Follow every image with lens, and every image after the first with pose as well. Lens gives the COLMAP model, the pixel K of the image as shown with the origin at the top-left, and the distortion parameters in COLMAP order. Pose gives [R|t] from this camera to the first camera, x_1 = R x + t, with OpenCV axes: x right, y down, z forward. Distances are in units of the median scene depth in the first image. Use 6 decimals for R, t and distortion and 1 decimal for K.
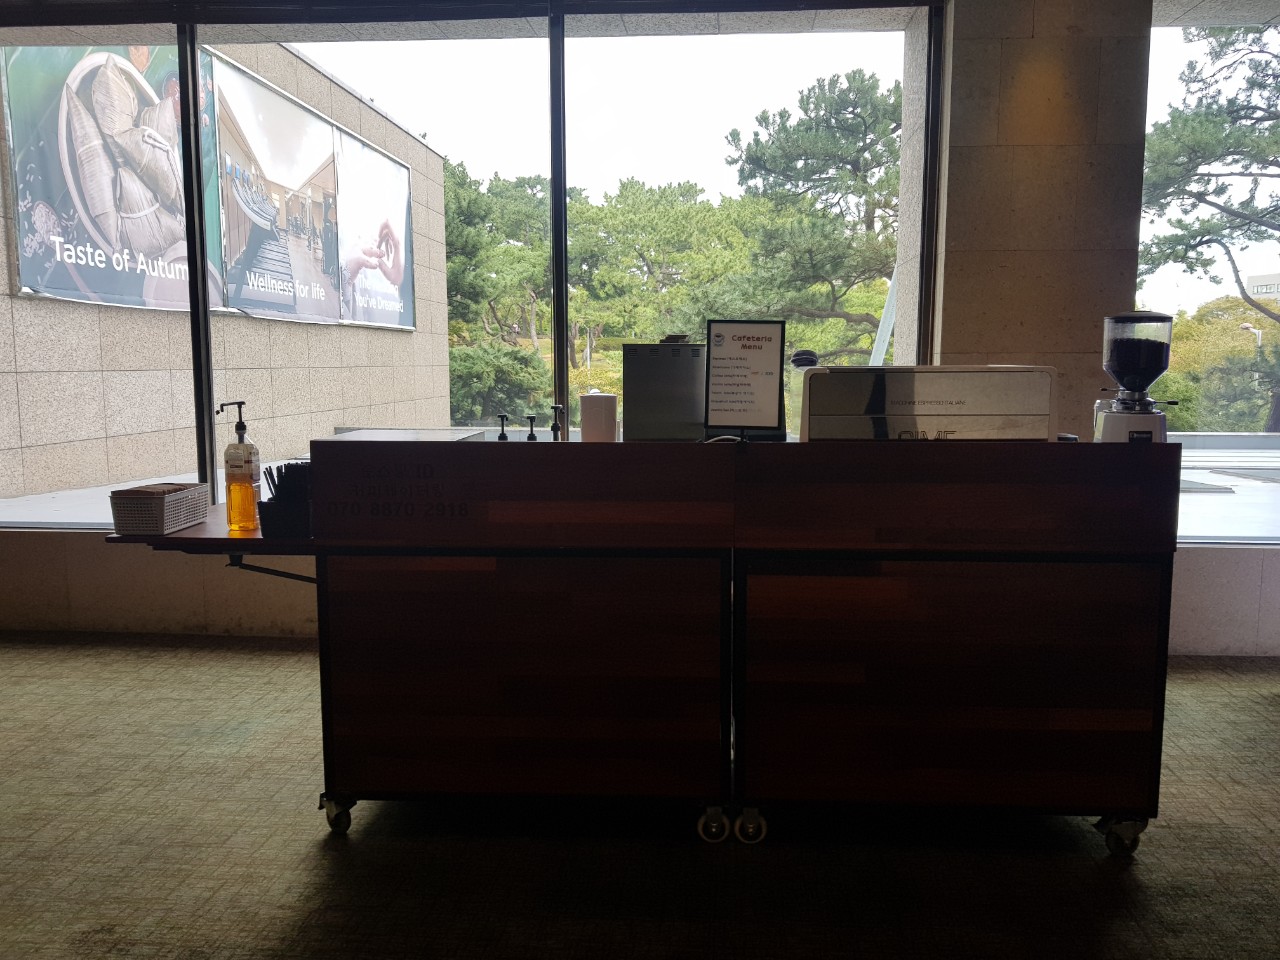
lens RADIAL K [[966.3, 0, 646.6], [0, 966.3, 485.1], [0, 0, 1]] dist [0.080204, -0.039284]
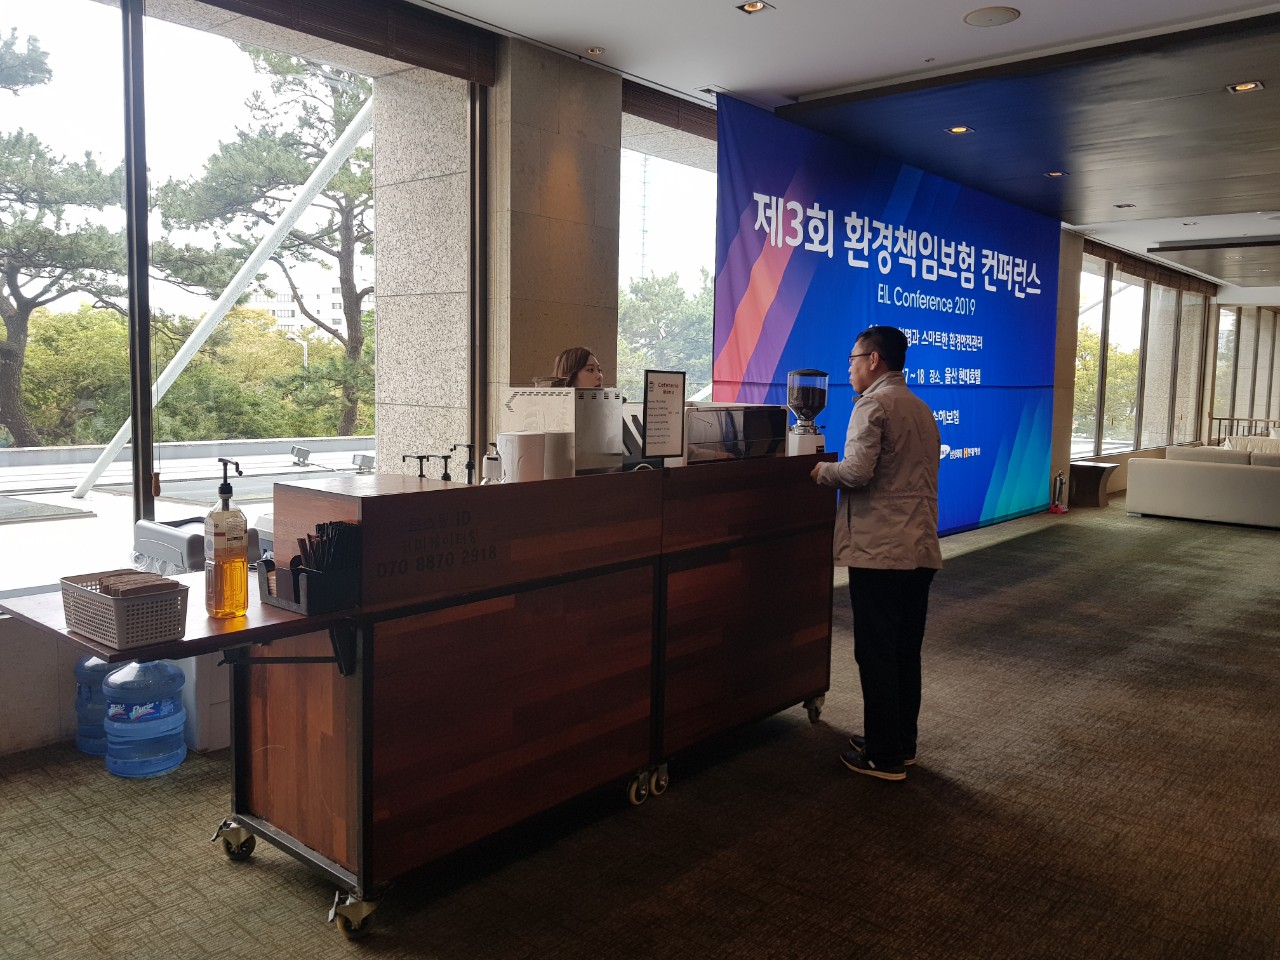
lens RADIAL K [[966.3, 0, 648.8], [0, 966.3, 478.4], [0, 0, 1]] dist [0.080204, -0.039284]
pose [[0.658840, -0.076042, 0.748430, -0.800490], [0.086293, 0.995950, 0.025228, -0.061082], [-0.747318, 0.047963, 0.662733, 0.184701]]
